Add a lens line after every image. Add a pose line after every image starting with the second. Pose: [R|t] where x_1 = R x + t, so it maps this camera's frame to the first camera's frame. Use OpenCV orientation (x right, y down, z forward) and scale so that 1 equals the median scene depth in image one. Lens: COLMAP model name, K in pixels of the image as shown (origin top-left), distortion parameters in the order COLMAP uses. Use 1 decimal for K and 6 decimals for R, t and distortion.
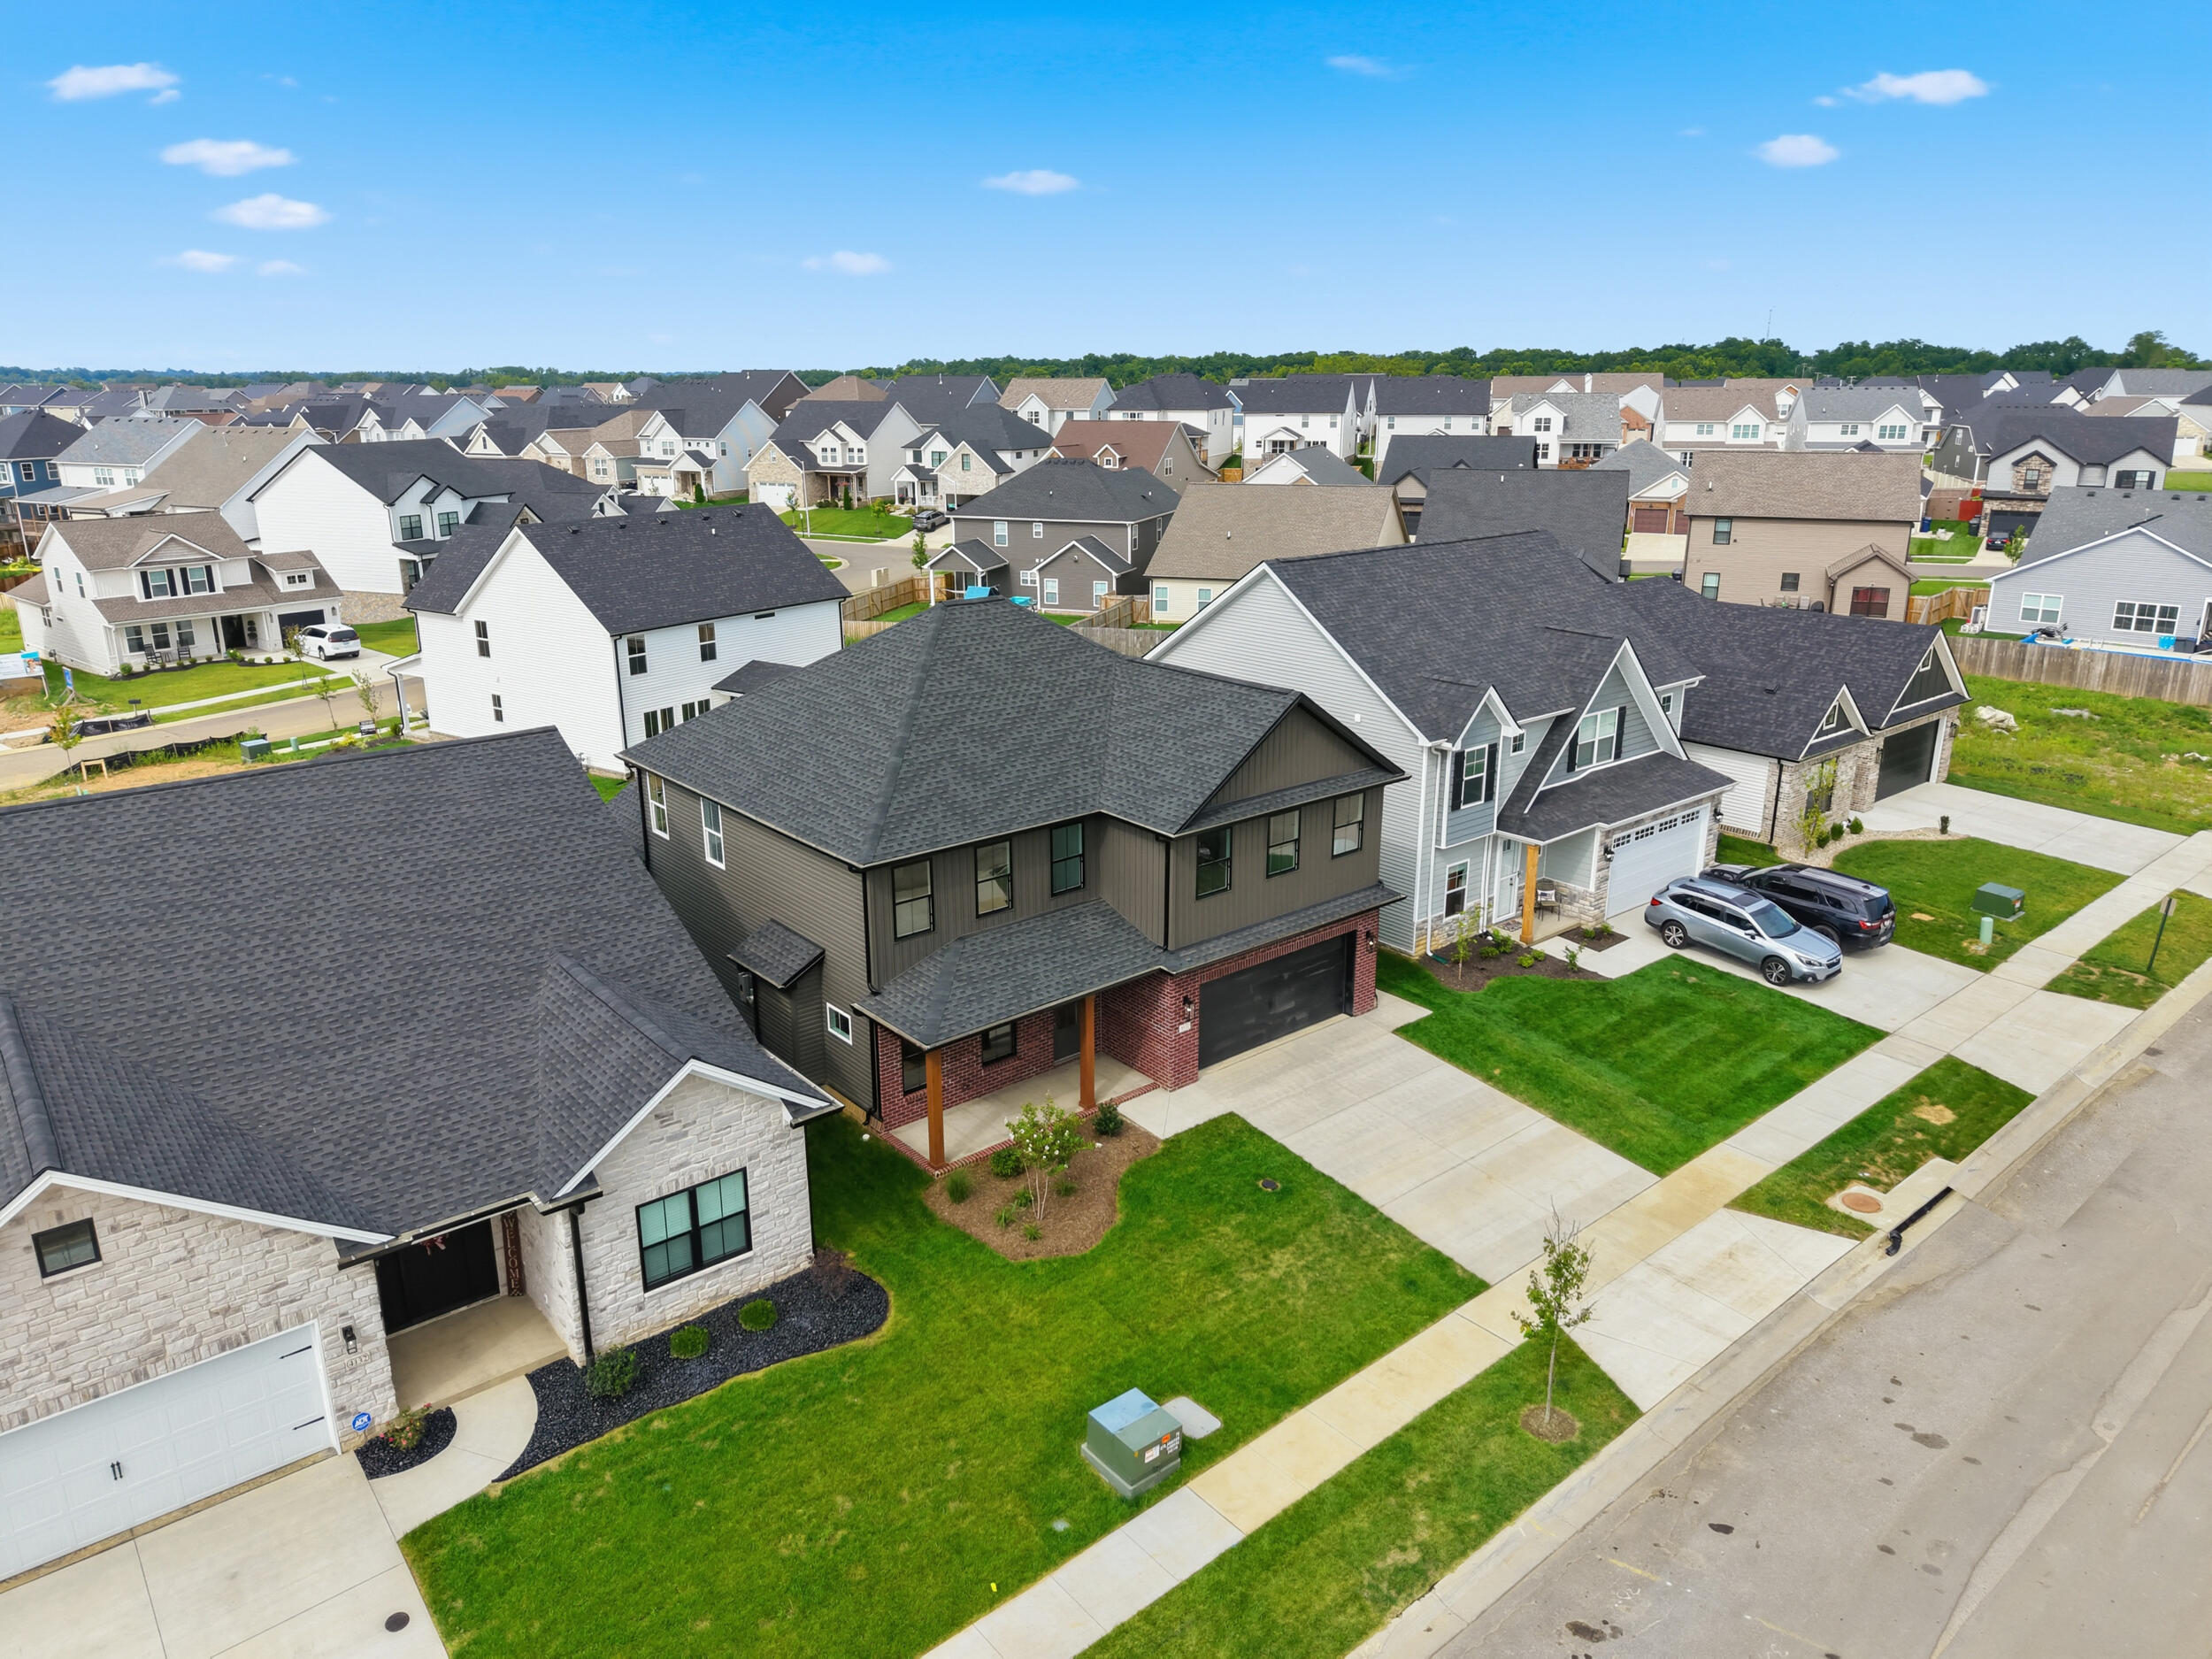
lens RADIAL K [[1455.9, 0, 1093.2], [0, 1455.9, 838.3], [0, 0, 1]] dist [0.030065, -0.031650]
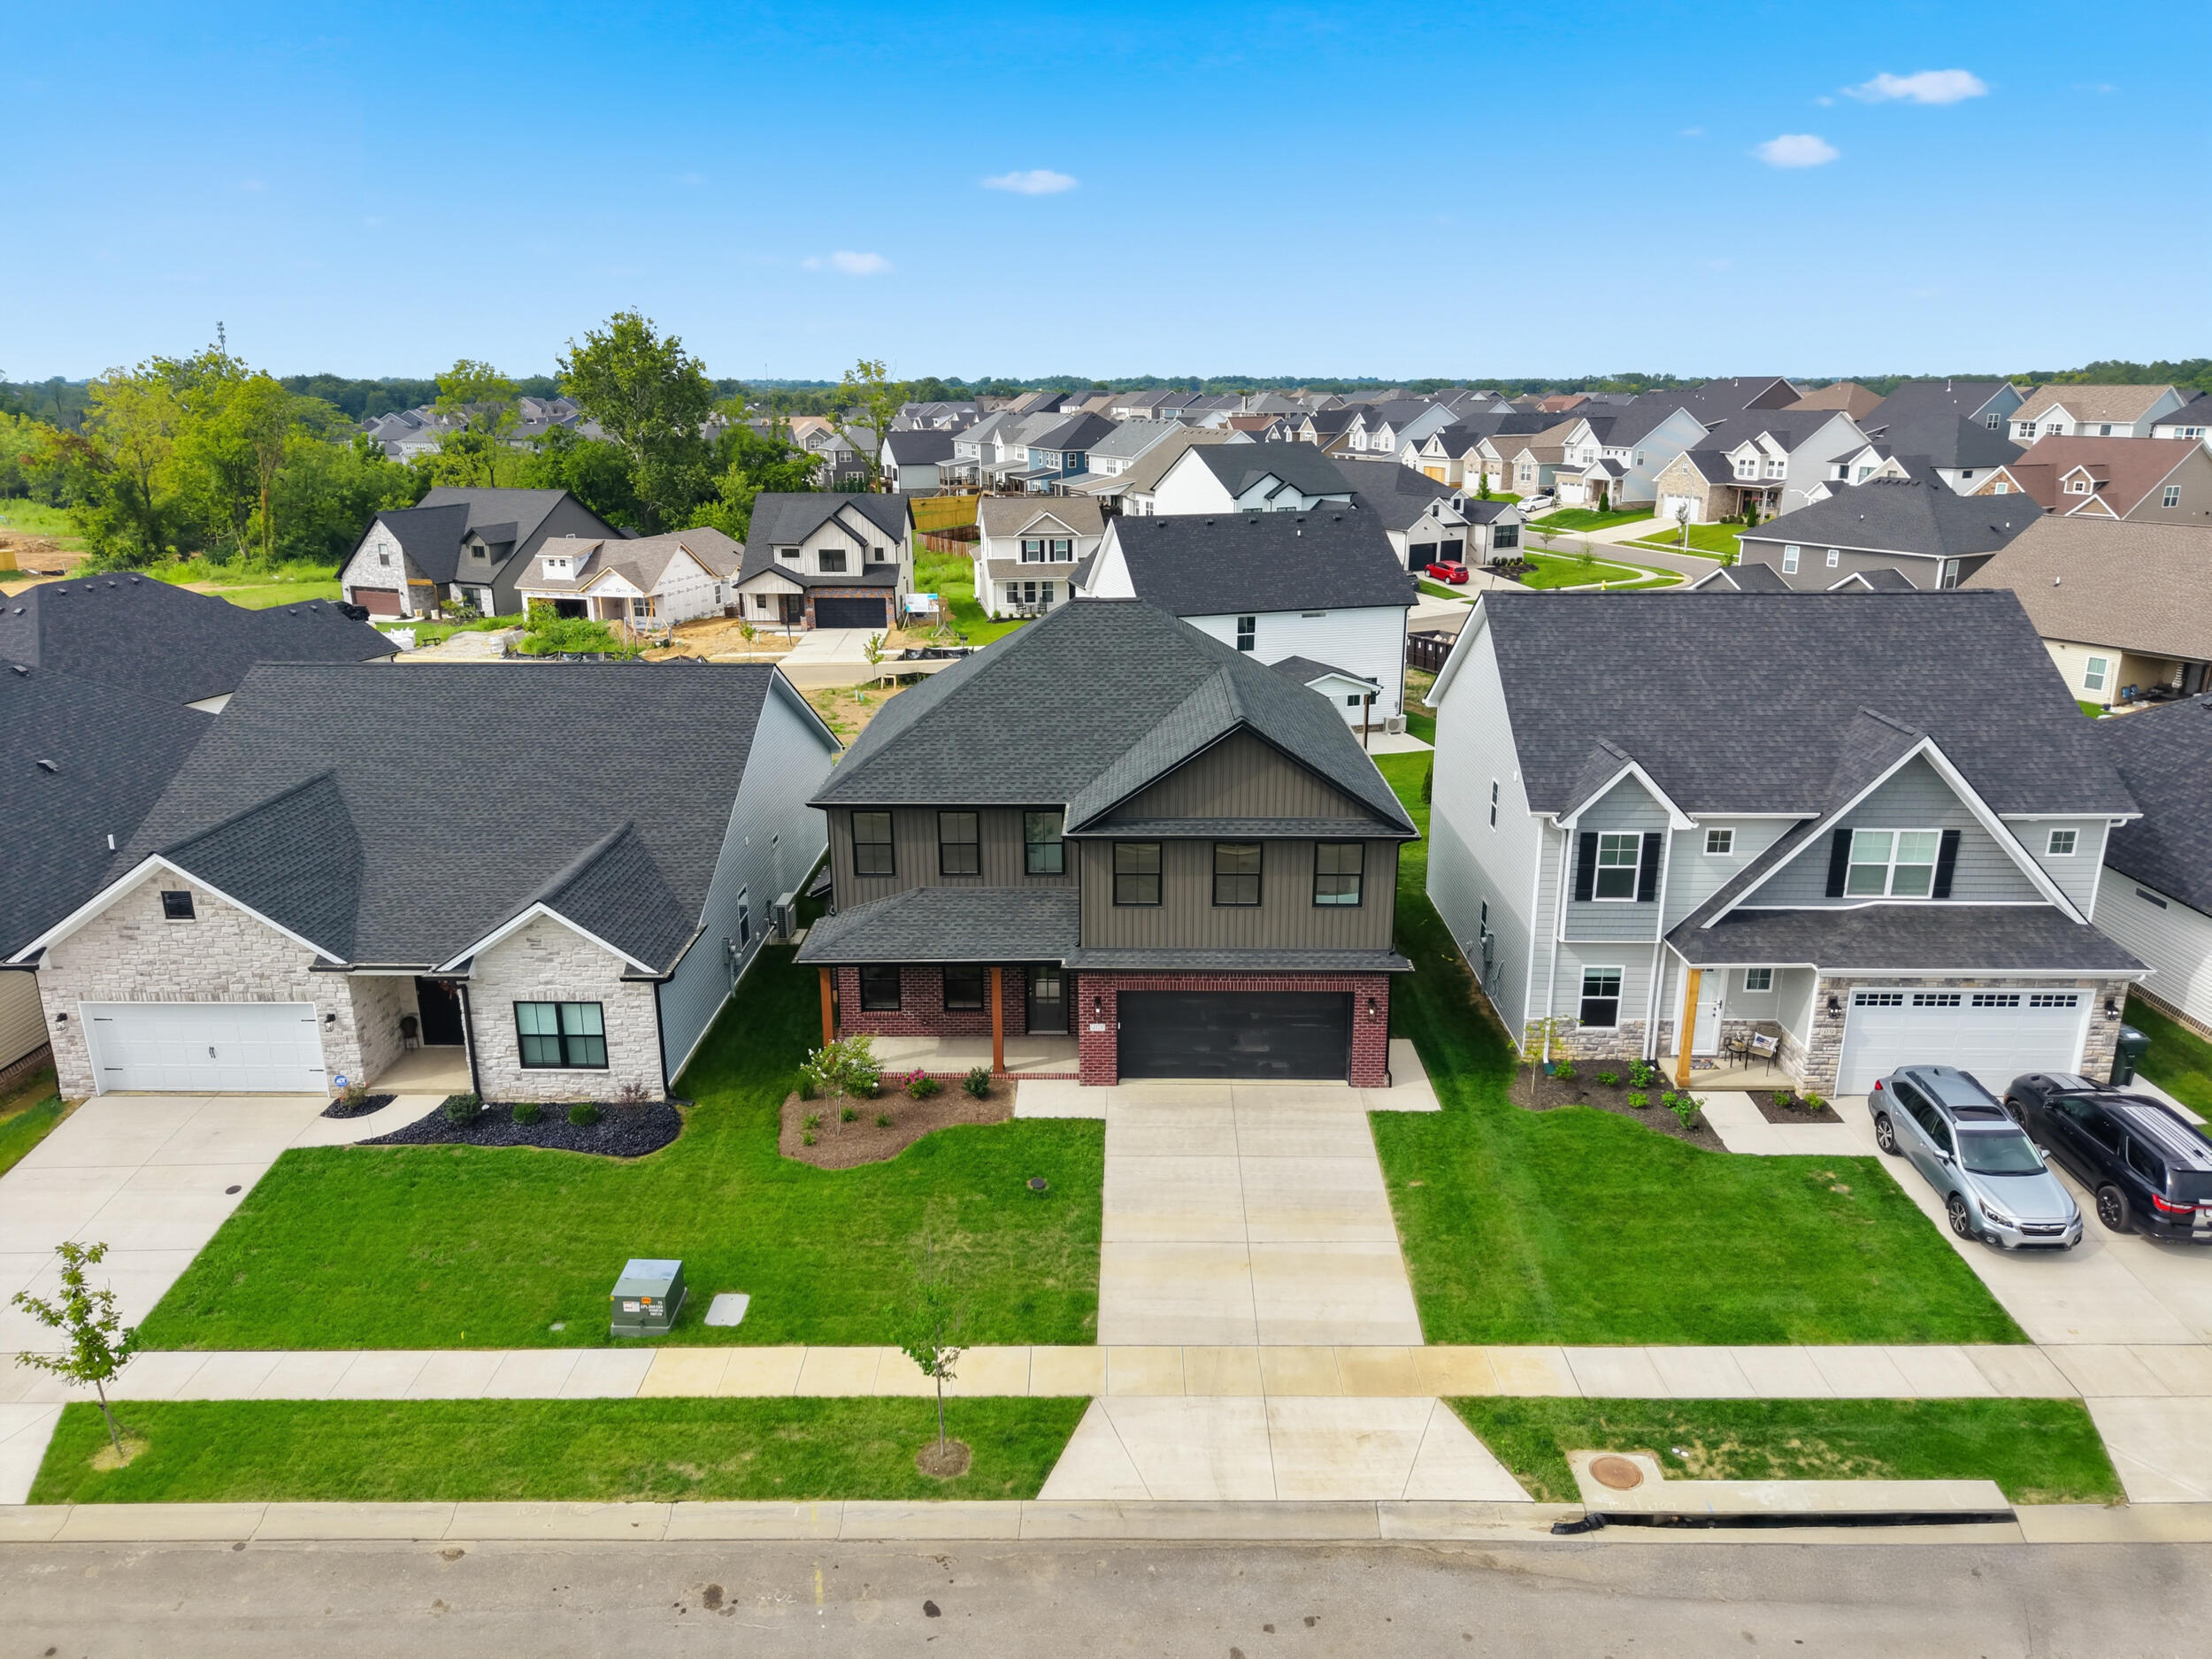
lens RADIAL K [[1455.9, 0, 1104.6], [0, 1455.9, 829.8], [0, 0, 1]] dist [0.030065, -0.031650]
pose [[0.761936, 0.189144, -0.619418, 0.564344], [-0.194894, 0.979035, 0.059221, -0.056613], [0.617633, 0.075598, 0.782825, 0.161948]]
